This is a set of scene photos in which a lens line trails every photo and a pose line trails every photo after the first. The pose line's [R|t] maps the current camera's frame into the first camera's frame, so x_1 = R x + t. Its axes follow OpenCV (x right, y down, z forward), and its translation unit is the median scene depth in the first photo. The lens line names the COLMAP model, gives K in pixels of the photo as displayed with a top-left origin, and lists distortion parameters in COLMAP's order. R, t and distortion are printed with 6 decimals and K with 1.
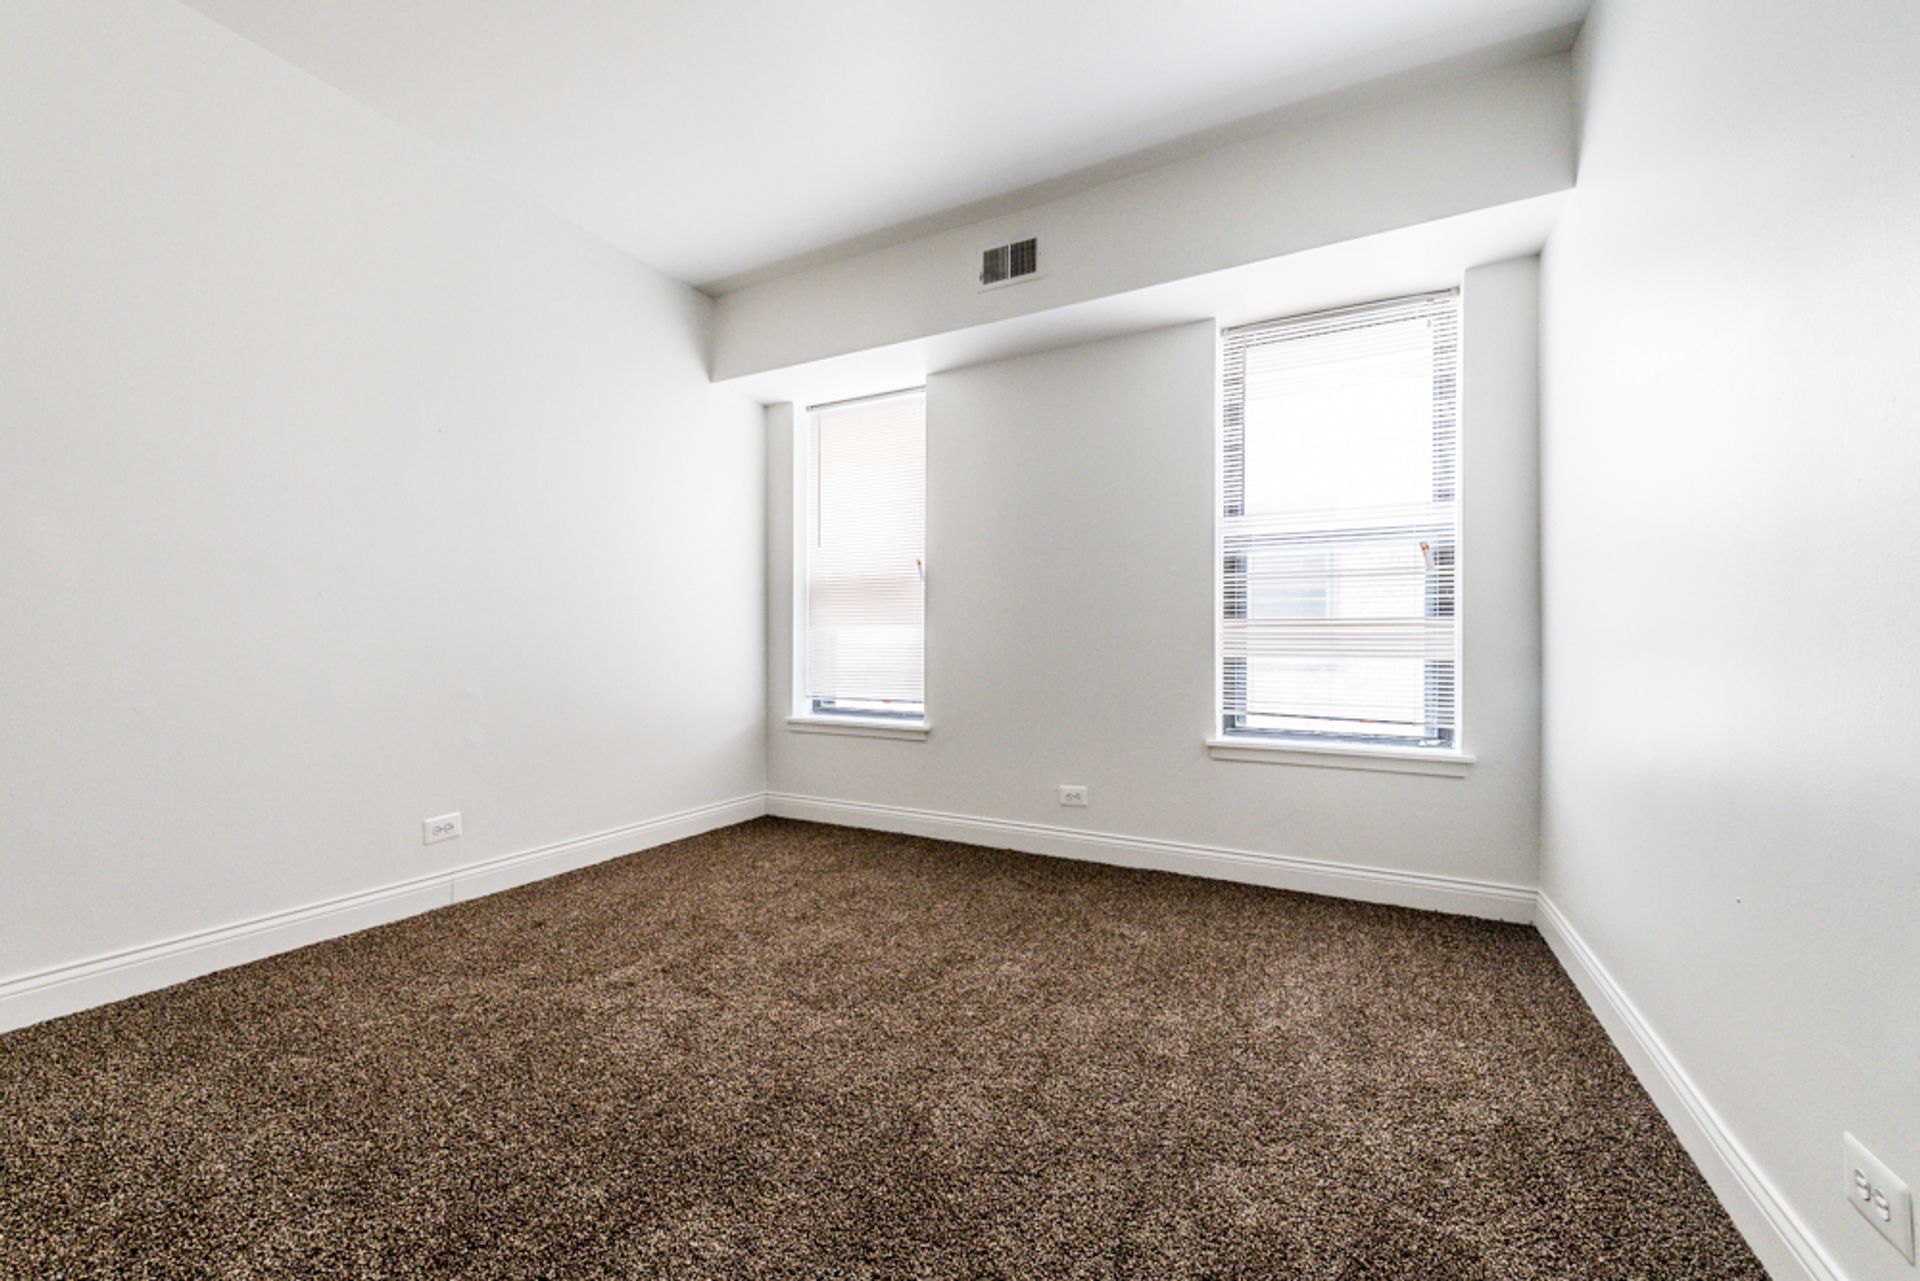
lens RADIAL K [[750.6, 0, 956.6], [0, 750.6, 632.0], [0, 0, 1]] dist [0.008134, -0.003136]
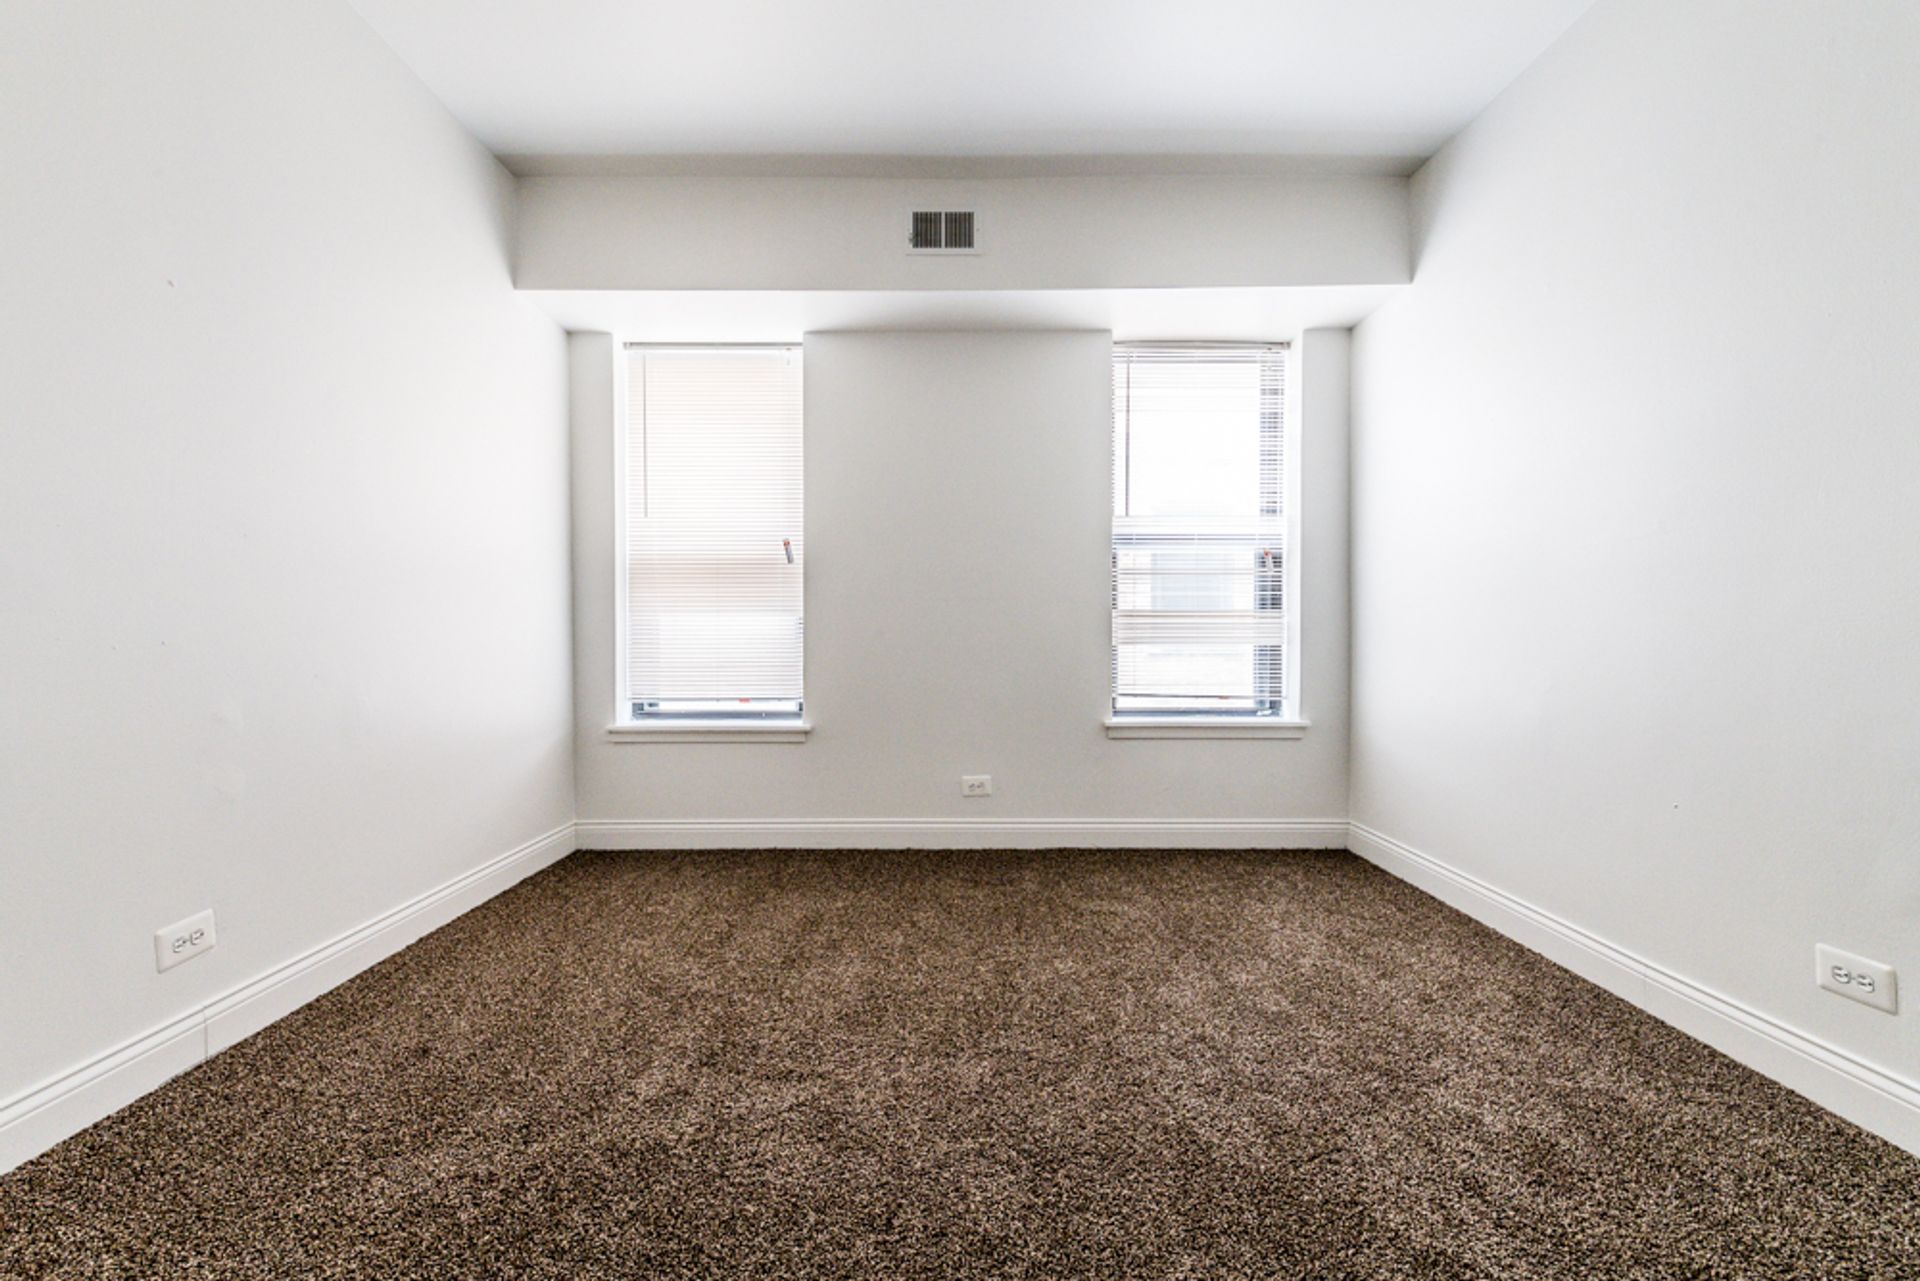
lens RADIAL K [[750.6, 0, 952.9], [0, 750.6, 632.6], [0, 0, 1]] dist [0.008134, -0.003136]
pose [[0.883414, -0.003653, 0.468580, -0.387829], [-0.003975, 0.999875, 0.015289, -0.000078], [-0.468577, -0.015369, 0.883289, 0.159015]]
